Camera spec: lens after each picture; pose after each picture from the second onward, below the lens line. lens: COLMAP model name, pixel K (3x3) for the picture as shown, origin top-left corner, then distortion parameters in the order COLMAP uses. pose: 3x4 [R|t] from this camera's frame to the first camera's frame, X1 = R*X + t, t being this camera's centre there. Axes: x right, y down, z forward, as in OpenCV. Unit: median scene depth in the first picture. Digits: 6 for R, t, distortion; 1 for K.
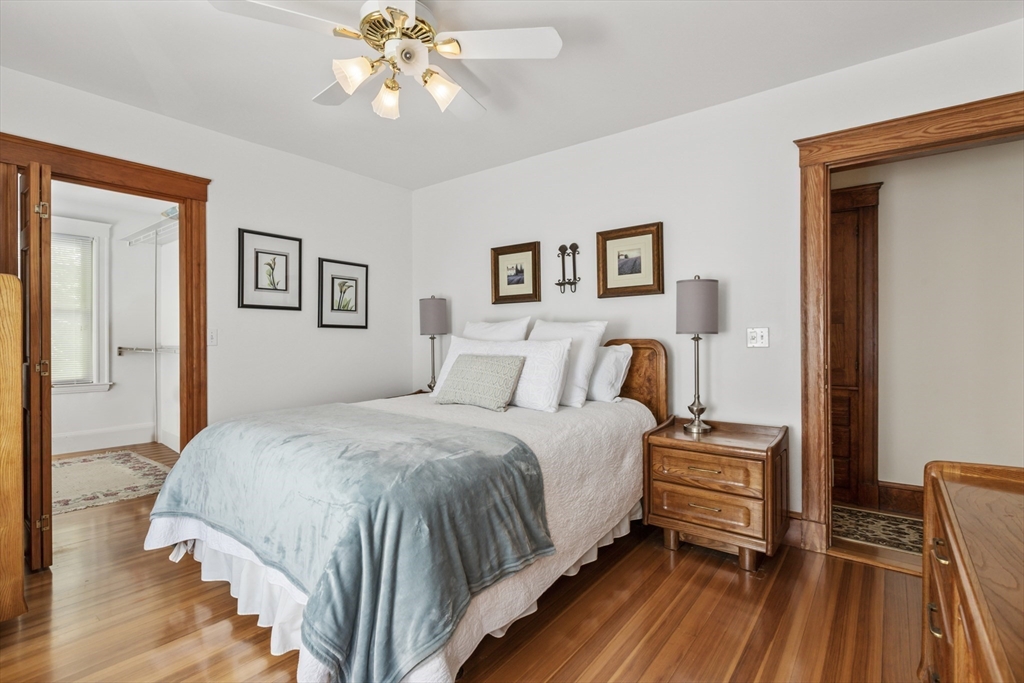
lens RADIAL K [[492.3, 0, 507.1], [0, 492.3, 338.1], [0, 0, 1]] dist [-0.000844, -0.000348]
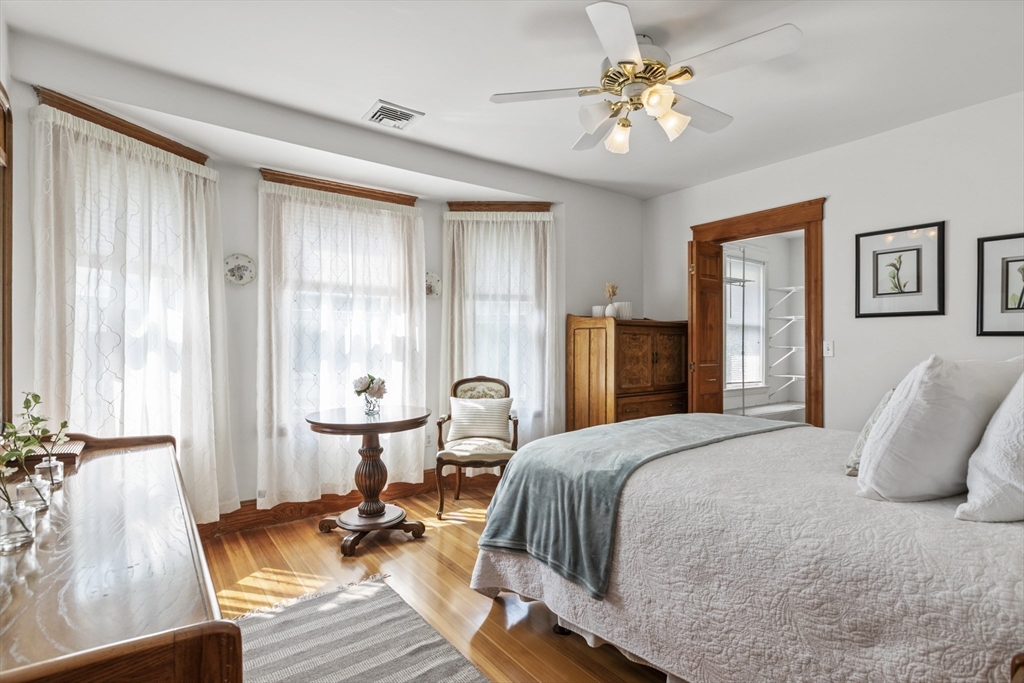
lens RADIAL K [[492.3, 0, 509.5], [0, 492.3, 343.7], [0, 0, 1]] dist [-0.000844, -0.000348]
pose [[-0.266981, 0.001607, -0.963700, 0.535285], [-0.000418, 0.999998, 0.001783, -0.012656], [0.963702, 0.000879, -0.266980, 0.585886]]
